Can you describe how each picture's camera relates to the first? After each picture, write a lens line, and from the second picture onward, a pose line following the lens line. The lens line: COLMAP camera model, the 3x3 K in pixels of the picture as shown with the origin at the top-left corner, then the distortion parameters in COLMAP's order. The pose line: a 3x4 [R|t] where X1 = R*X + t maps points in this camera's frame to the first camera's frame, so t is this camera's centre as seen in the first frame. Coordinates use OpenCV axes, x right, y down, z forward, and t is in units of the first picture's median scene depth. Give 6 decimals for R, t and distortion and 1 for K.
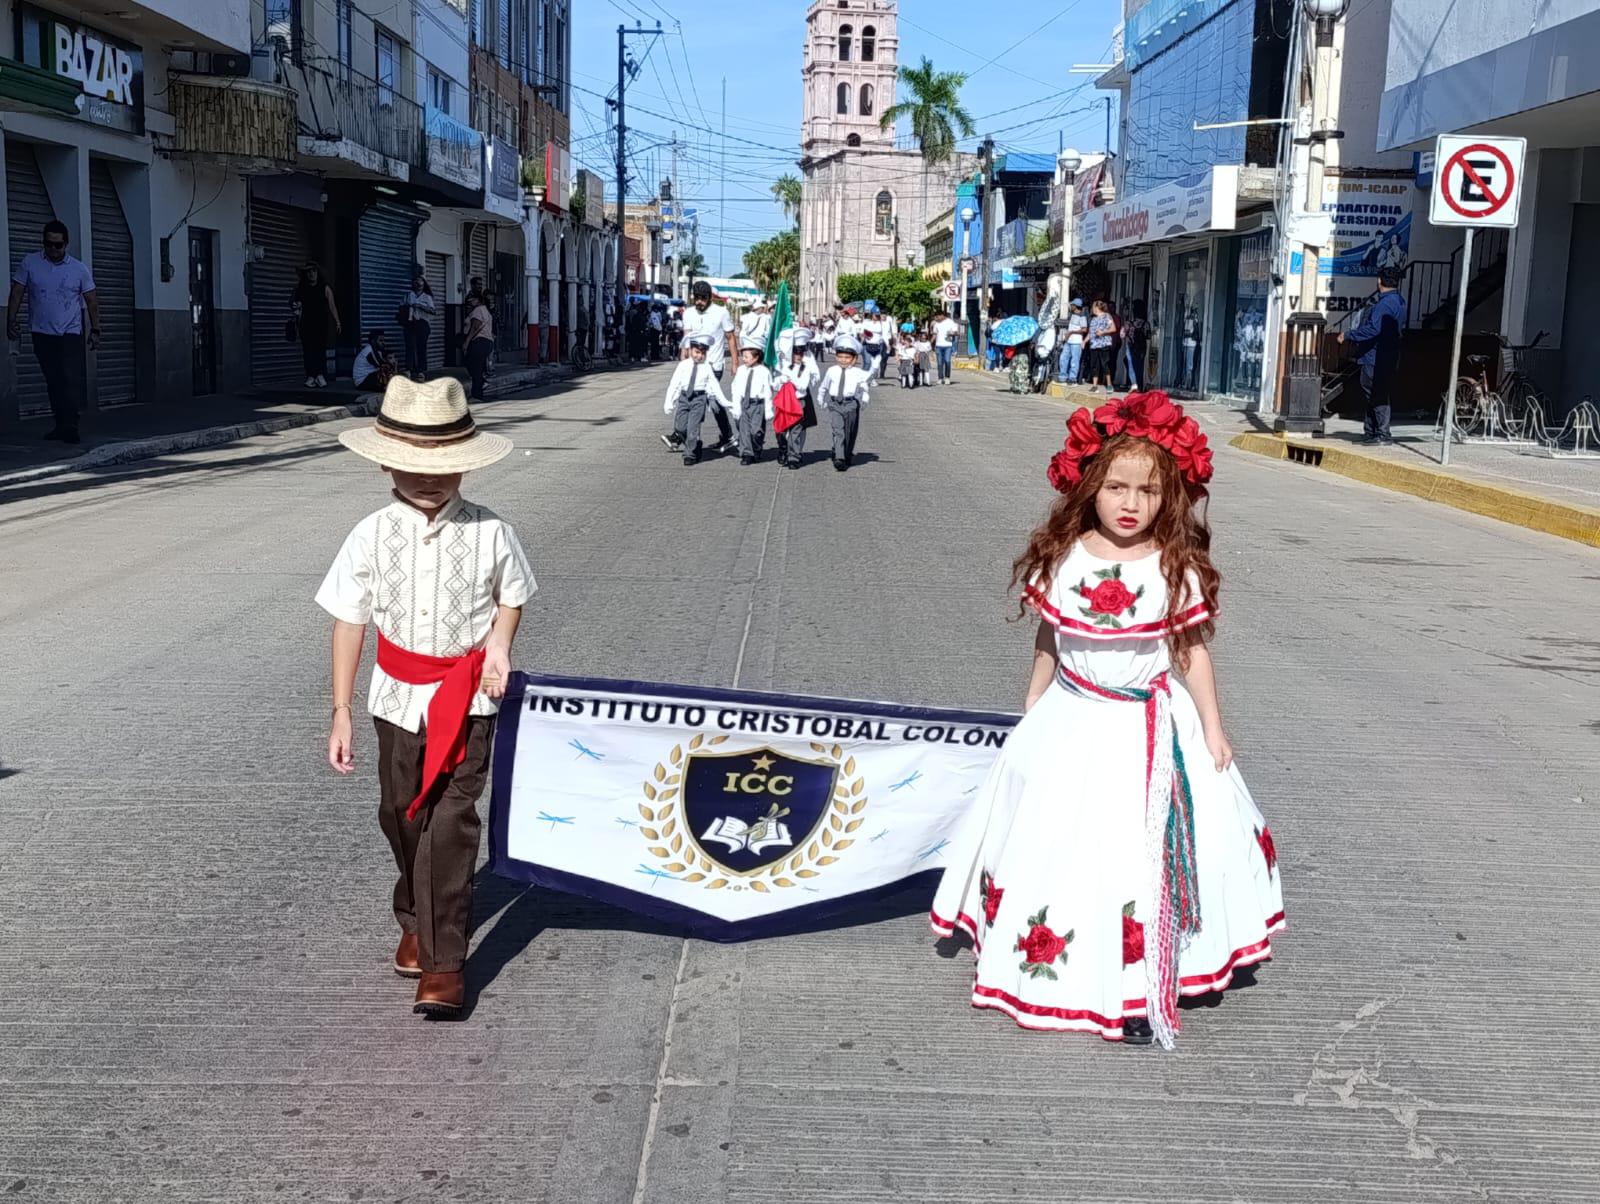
lens RADIAL K [[1924.0, 0, 796.9], [0, 1924.0, 638.9], [0, 0, 1]] dist [0.020234, -0.013978]
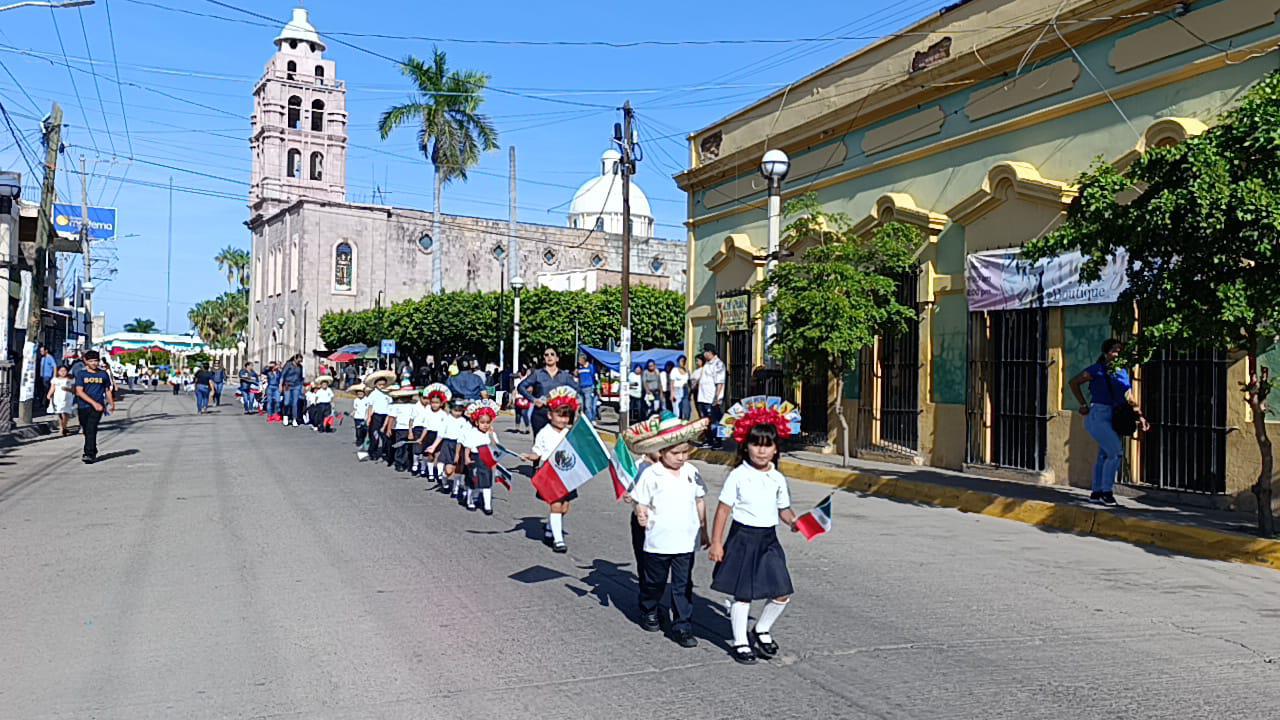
lens RADIAL K [[1056.6, 0, 632.5], [0, 1056.6, 356.7], [0, 0, 1]] dist [0.080667, -0.009412]
pose [[0.933624, 0.002086, 0.358249, -0.024018], [0.060478, 0.984714, -0.163343, -0.136193], [-0.353114, 0.174167, 0.919226, 0.823017]]
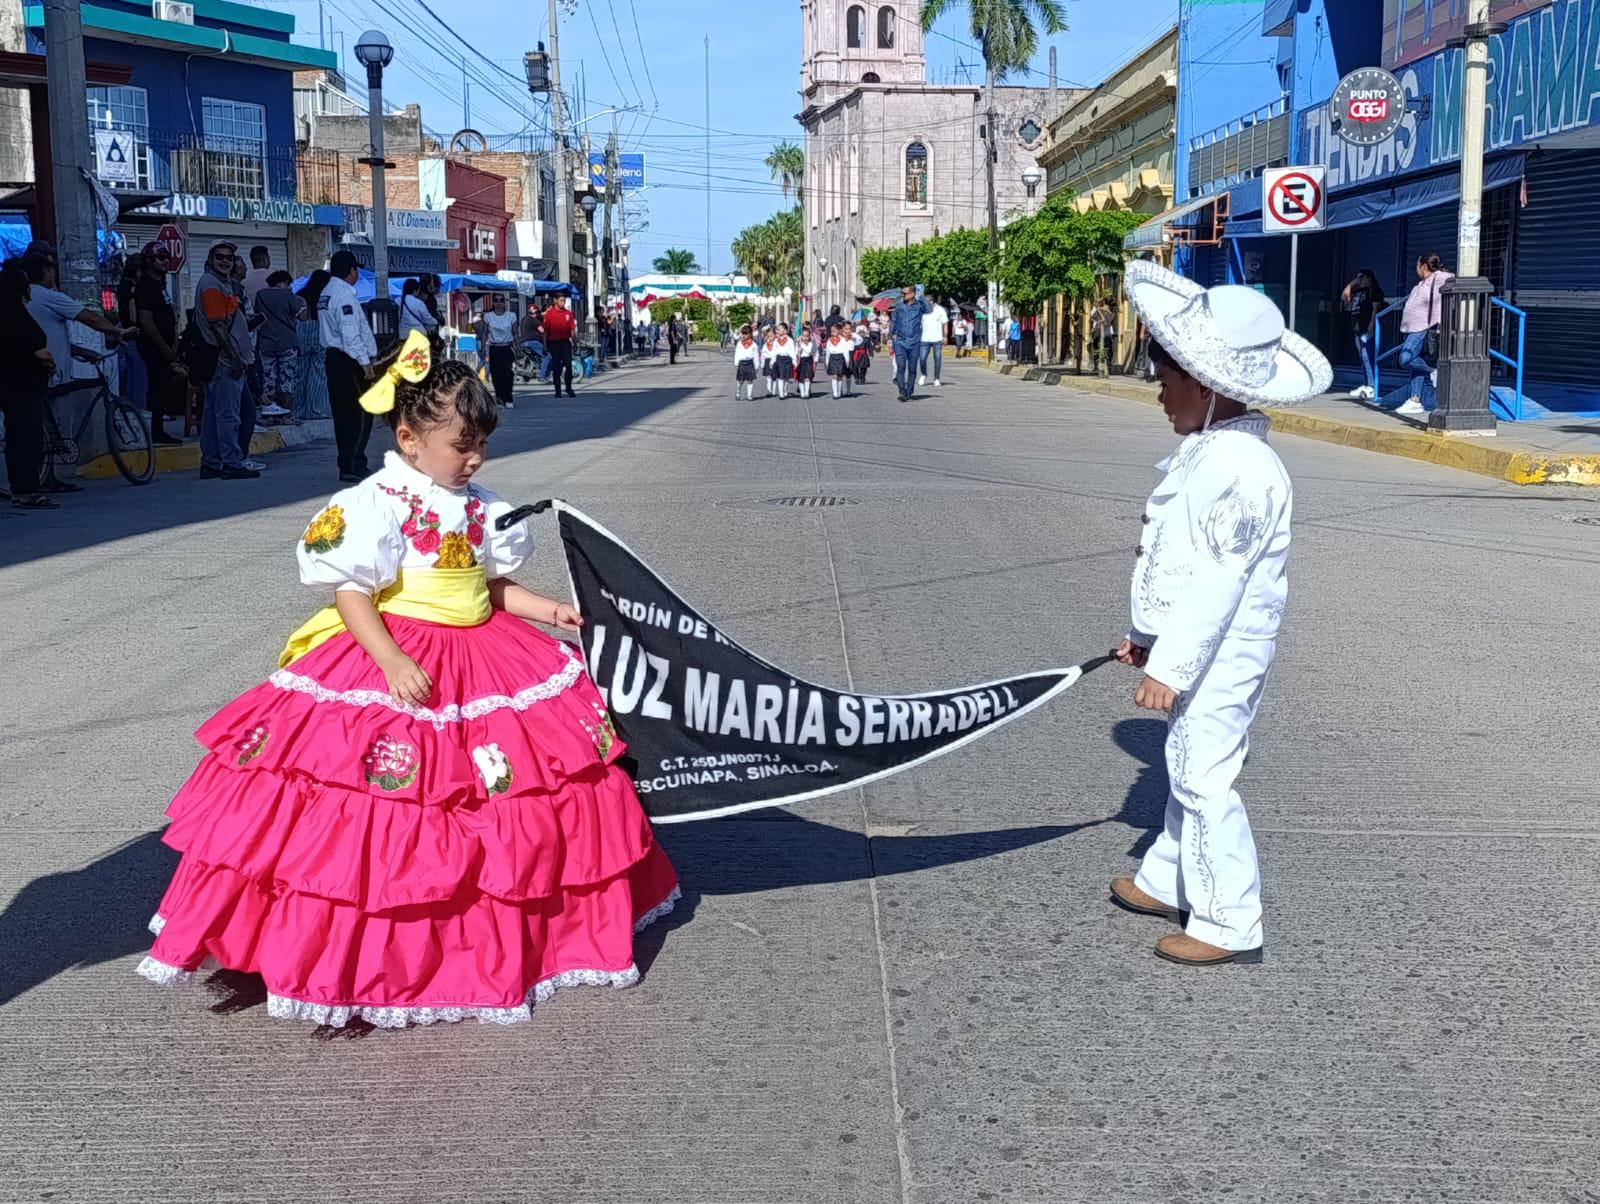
lens RADIAL K [[1924.0, 0, 796.9], [0, 1924.0, 638.9], [0, 0, 1]] dist [0.020234, -0.013978]
pose [[0.999524, -0.029873, -0.007689, -0.000196], [0.029854, 0.999551, -0.002573, -0.079221], [0.007762, 0.002342, 0.999967, 0.490767]]
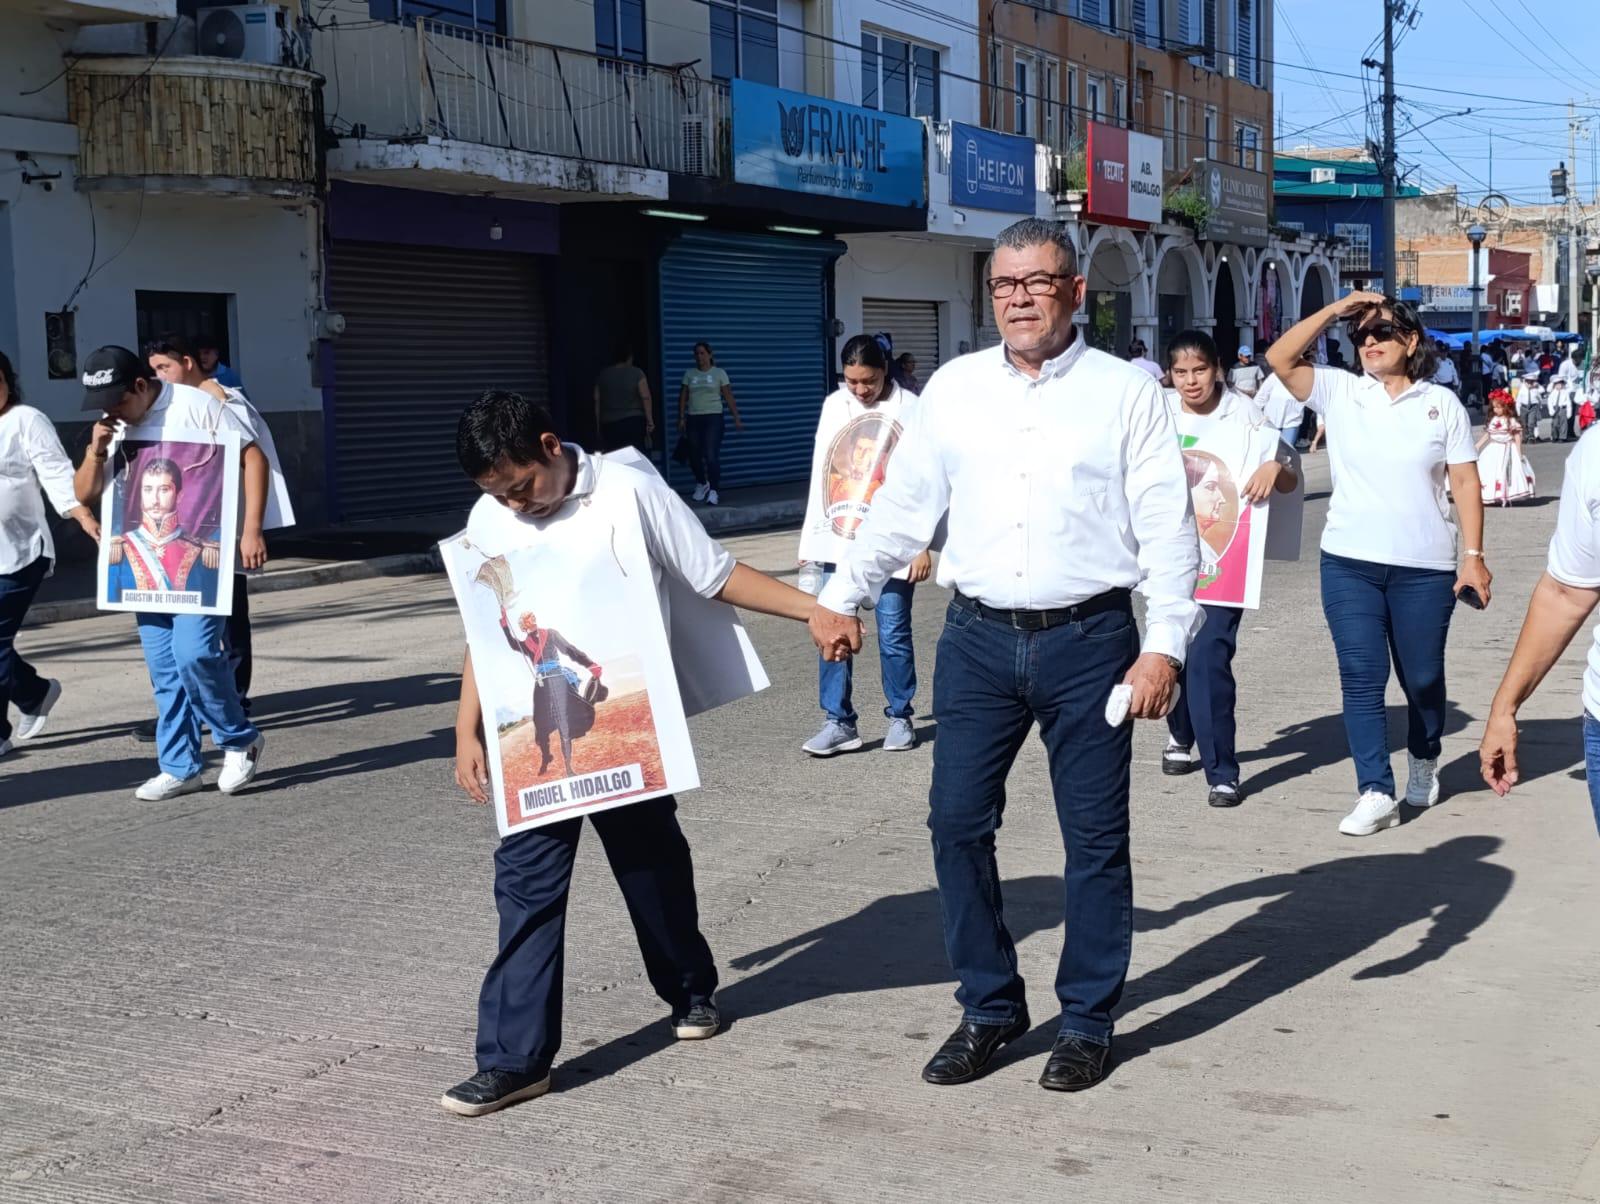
lens RADIAL K [[2396.8, 0, 800.0], [0, 2396.8, 602.0], [0, 0, 1]] dist [0.042751, 0.018447]
pose [[0.906643, -0.007630, -0.421829, 0.052245], [-0.021452, 0.997709, -0.064153, -0.014661], [0.421352, 0.067213, 0.904403, 0.086036]]
